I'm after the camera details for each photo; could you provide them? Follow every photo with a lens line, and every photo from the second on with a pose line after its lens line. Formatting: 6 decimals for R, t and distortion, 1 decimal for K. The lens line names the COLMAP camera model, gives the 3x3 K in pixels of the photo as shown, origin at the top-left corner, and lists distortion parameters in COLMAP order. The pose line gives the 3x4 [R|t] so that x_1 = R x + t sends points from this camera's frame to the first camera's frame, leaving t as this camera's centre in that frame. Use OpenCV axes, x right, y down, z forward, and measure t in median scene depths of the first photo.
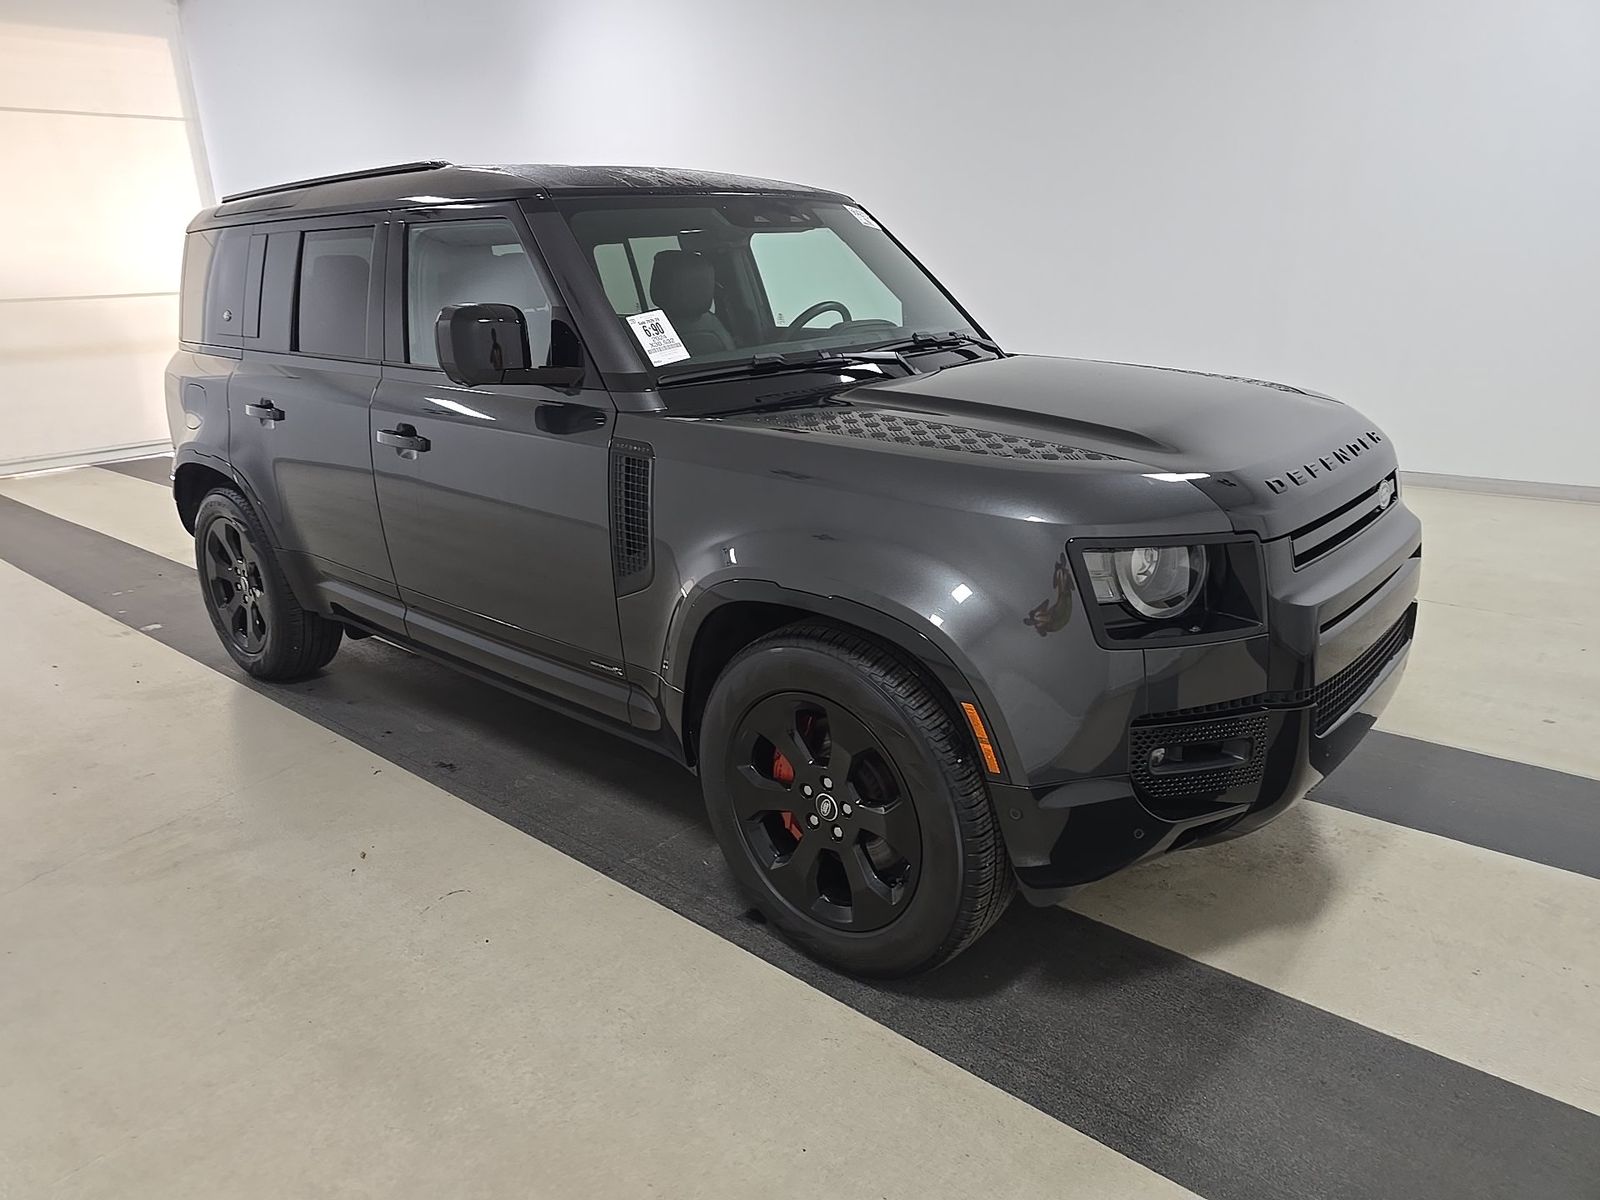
lens RADIAL K [[1095.7, 0, 800.0], [0, 1095.7, 600.0], [0, 0, 1]] dist [-0.003555, -0.001816]
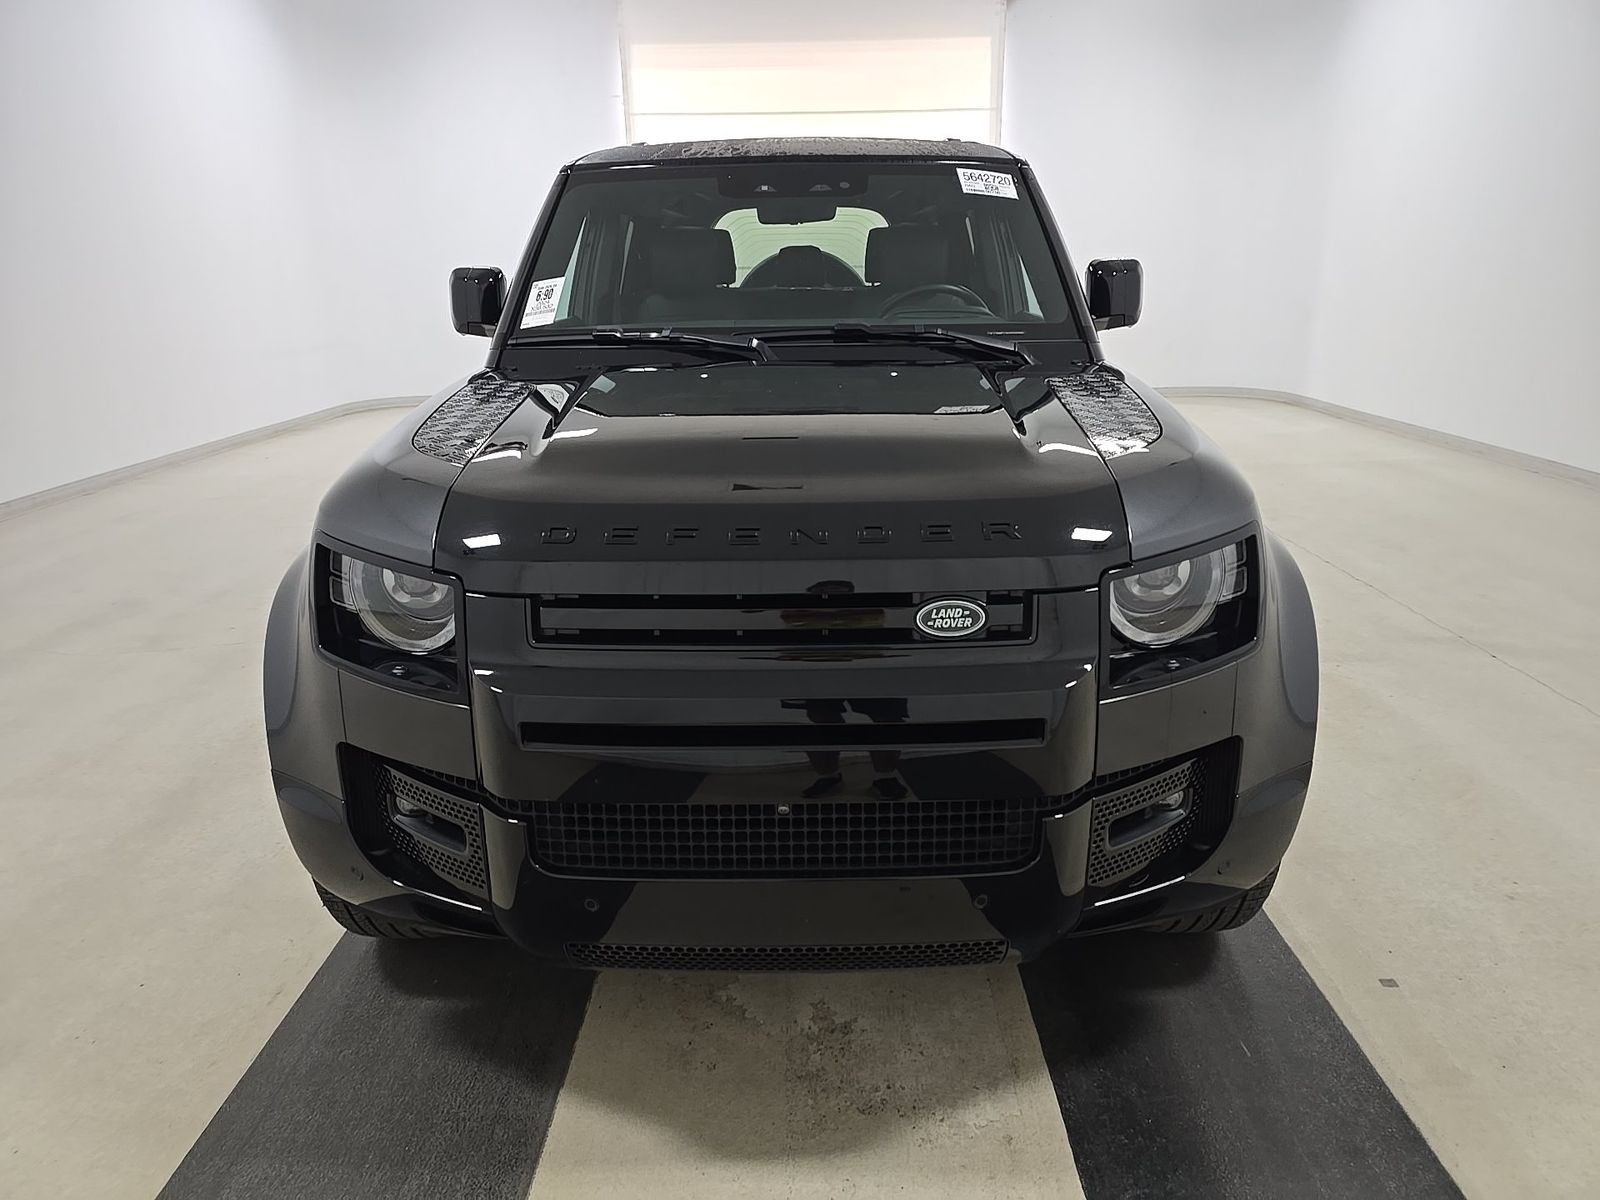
lens RADIAL K [[1095.7, 0, 800.0], [0, 1095.7, 600.0], [0, 0, 1]] dist [-0.003555, -0.001816]
pose [[0.666620, 0.259267, -0.698855, 0.846206], [-0.249952, 0.961028, 0.118107, -0.149333], [0.702241, 0.095948, 0.705445, 0.452076]]
